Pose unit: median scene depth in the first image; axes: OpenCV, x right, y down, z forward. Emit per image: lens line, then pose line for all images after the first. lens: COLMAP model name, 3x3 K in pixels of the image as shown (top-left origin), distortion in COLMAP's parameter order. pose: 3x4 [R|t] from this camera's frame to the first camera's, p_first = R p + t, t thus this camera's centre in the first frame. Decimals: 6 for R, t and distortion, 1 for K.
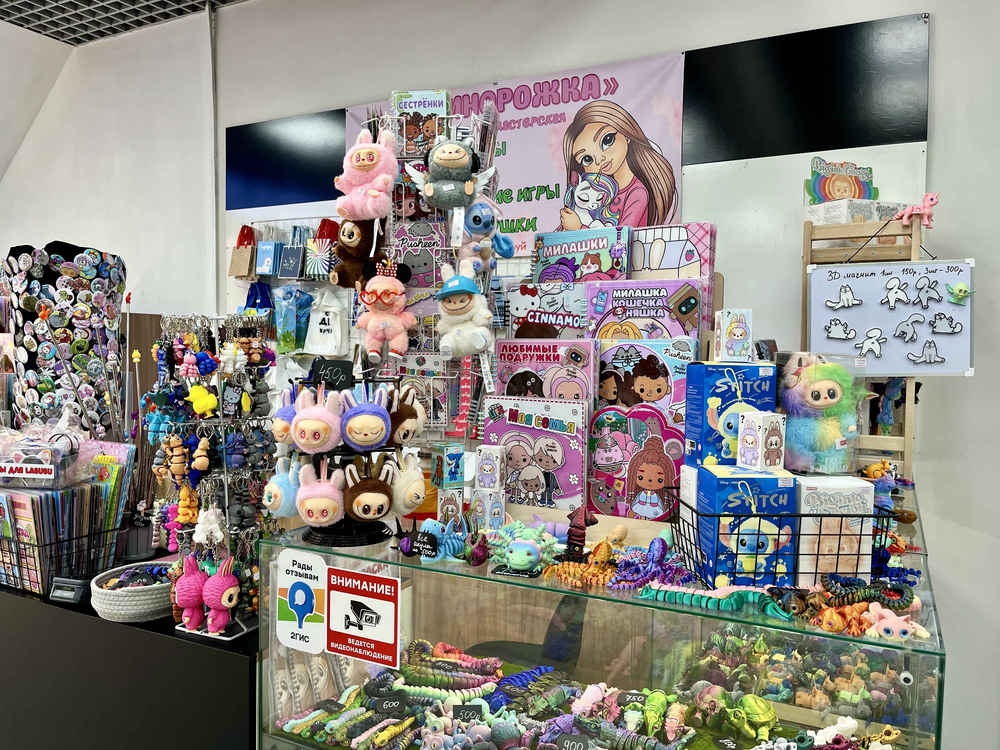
lens RADIAL K [[759.1, 0, 500.0], [0, 759.1, 379.9], [0, 0, 1]] dist [0.062539, -0.070052]
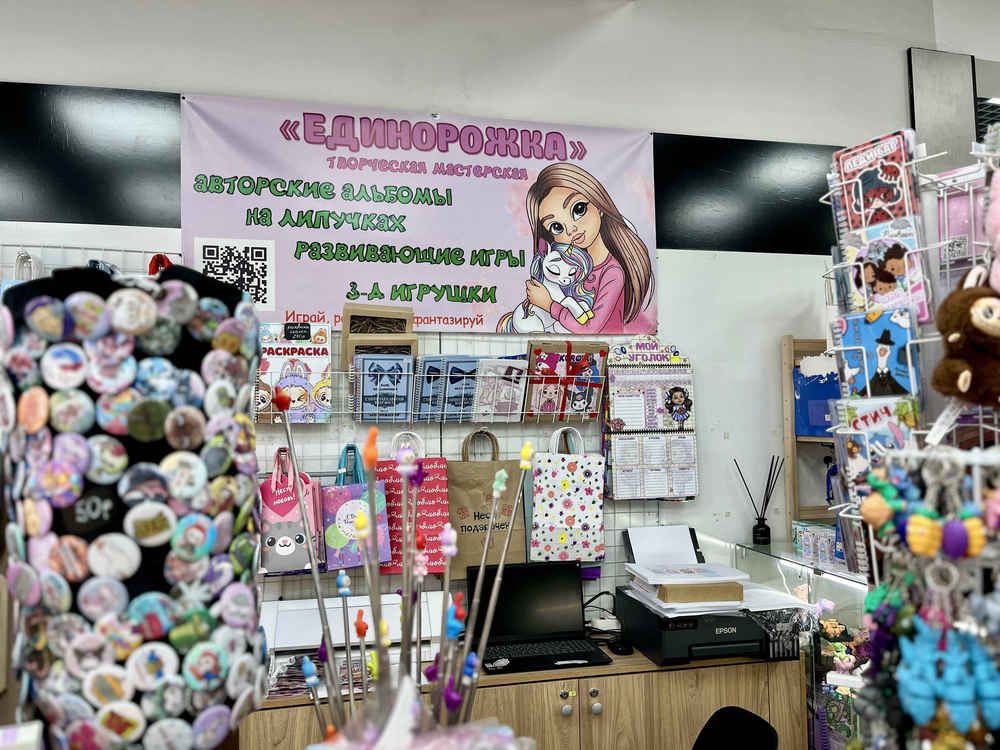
lens RADIAL K [[756.6, 0, 496.5], [0, 756.6, 378.9], [0, 0, 1]] dist [0.105109, -0.143211]
pose [[0.766303, 0.011783, 0.642371, -1.017189], [0.047236, 0.996093, -0.074620, -0.115621], [-0.640740, 0.087525, 0.762752, 0.829345]]
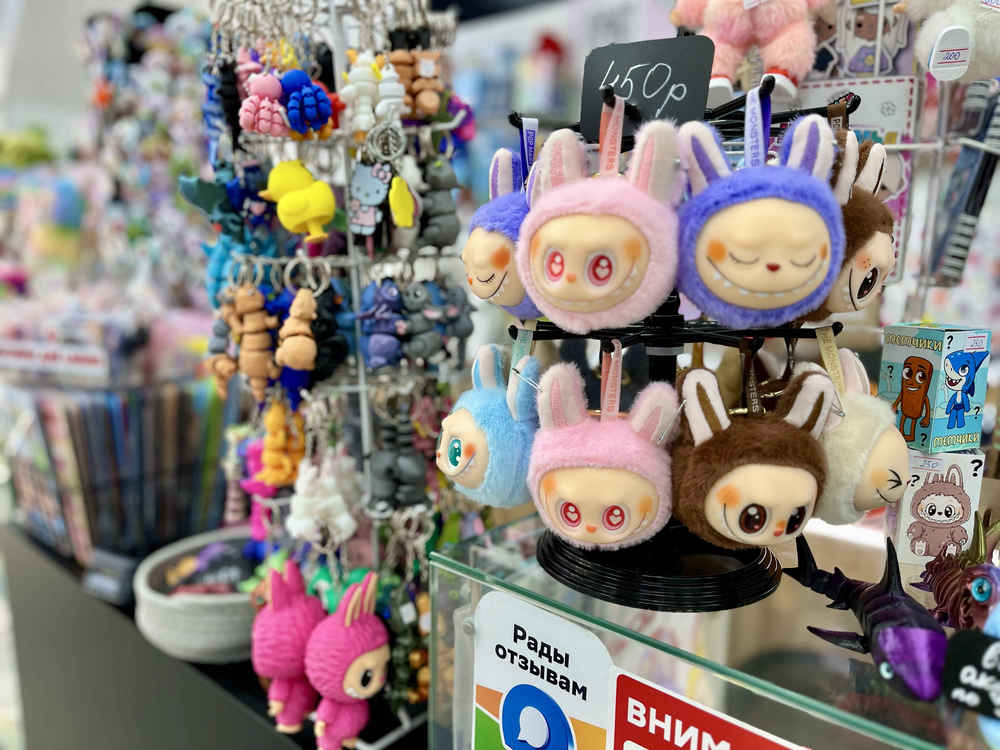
lens RADIAL K [[759.1, 0, 500.0], [0, 759.1, 379.9], [0, 0, 1]] dist [0.062539, -0.070052]
pose [[0.967773, 0.042507, -0.248210, -0.180130], [-0.013353, 0.992926, 0.117980, 0.072505], [0.251469, -0.110863, 0.961495, 0.619122]]
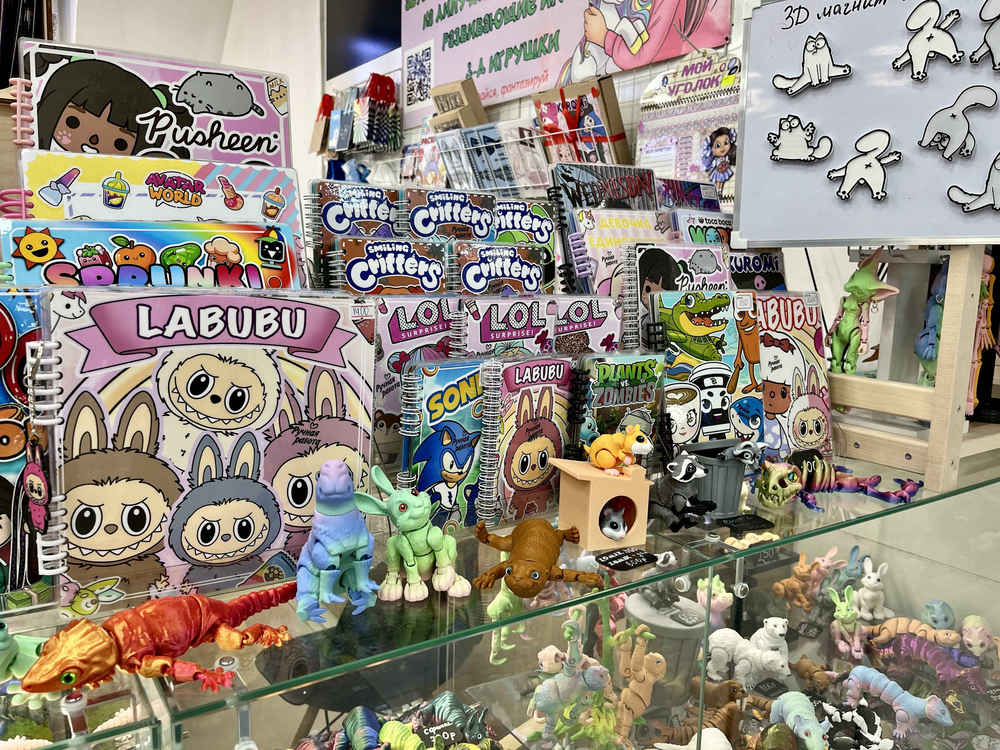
lens RADIAL K [[759.1, 0, 500.0], [0, 759.1, 379.9], [0, 0, 1]] dist [0.062539, -0.070052]
pose [[0.869360, 0.100198, -0.483915, 0.791213], [-0.052954, 0.992479, 0.110367, 0.052633], [0.491334, -0.070324, 0.868127, 0.765396]]
